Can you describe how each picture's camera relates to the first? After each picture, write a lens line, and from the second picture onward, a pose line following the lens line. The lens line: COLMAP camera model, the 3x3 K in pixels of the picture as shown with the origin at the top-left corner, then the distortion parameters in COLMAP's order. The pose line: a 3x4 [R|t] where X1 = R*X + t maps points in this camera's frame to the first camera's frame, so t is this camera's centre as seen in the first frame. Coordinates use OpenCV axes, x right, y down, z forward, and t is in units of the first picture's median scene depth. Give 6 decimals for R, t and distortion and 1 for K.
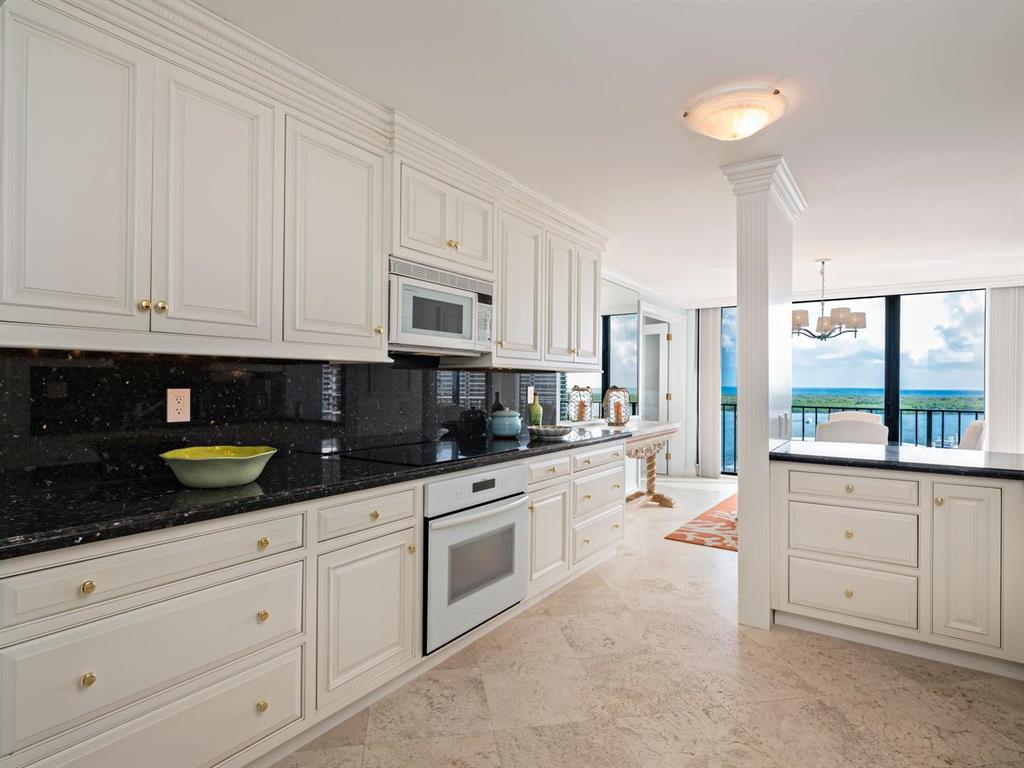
lens RADIAL K [[555.8, 0, 519.2], [0, 555.8, 379.1], [0, 0, 1]] dist [0.012012, -0.000661]
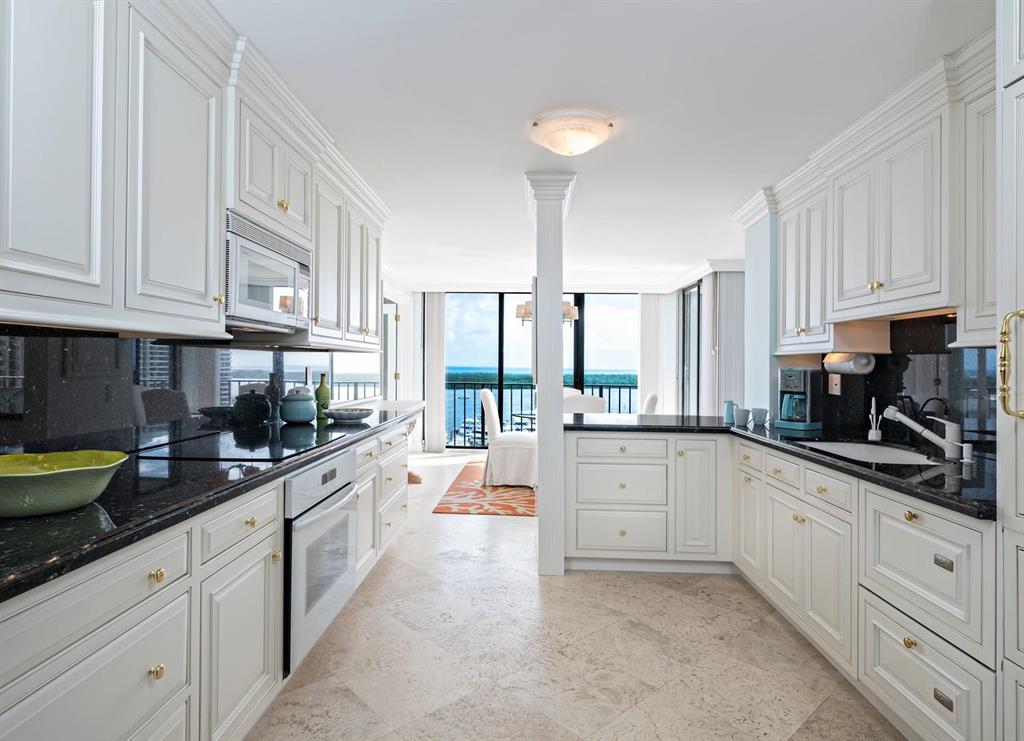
lens RADIAL K [[564.1, 0, 491.9], [0, 564.1, 359.0], [0, 0, 1]] dist [0.020090, -0.002065]
pose [[0.852867, 0.008843, 0.522053, -0.327047], [-0.010114, 0.999949, -0.000415, -0.003352], [-0.522030, -0.004926, 0.852913, 0.071198]]
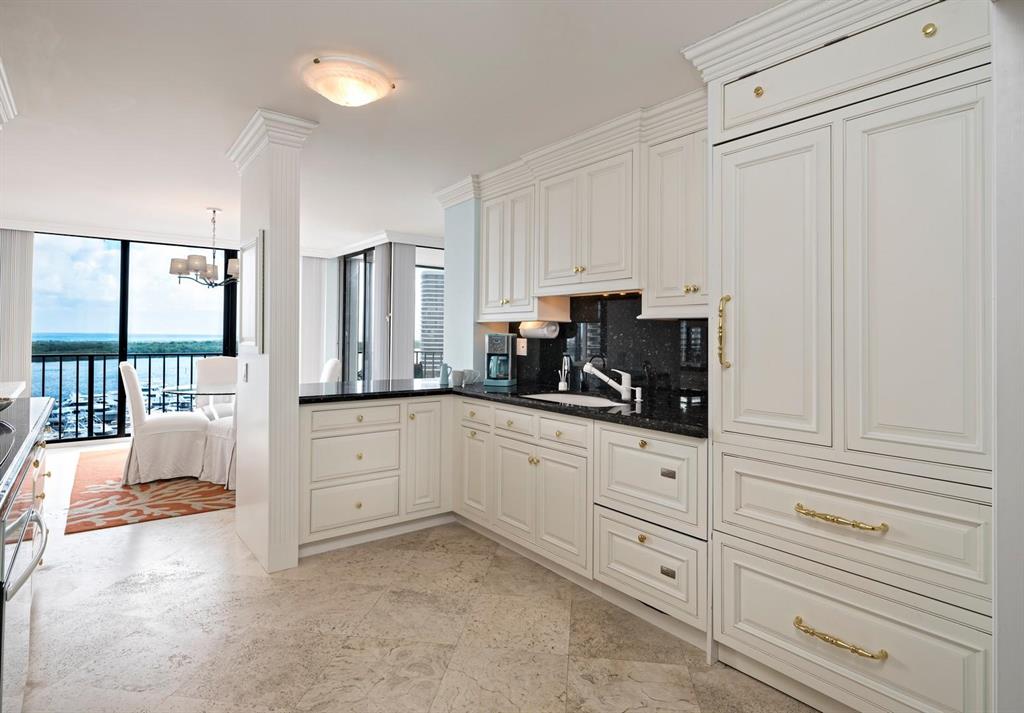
lens RADIAL K [[566.7, 0, 494.3], [0, 566.7, 318.9], [0, 0, 1]] dist [0.015503, 0.000961]
pose [[0.317386, 0.022656, 0.948026, -0.493618], [-0.014989, 0.999710, -0.018873, -0.001023], [-0.948178, -0.008220, 0.317633, 0.333900]]
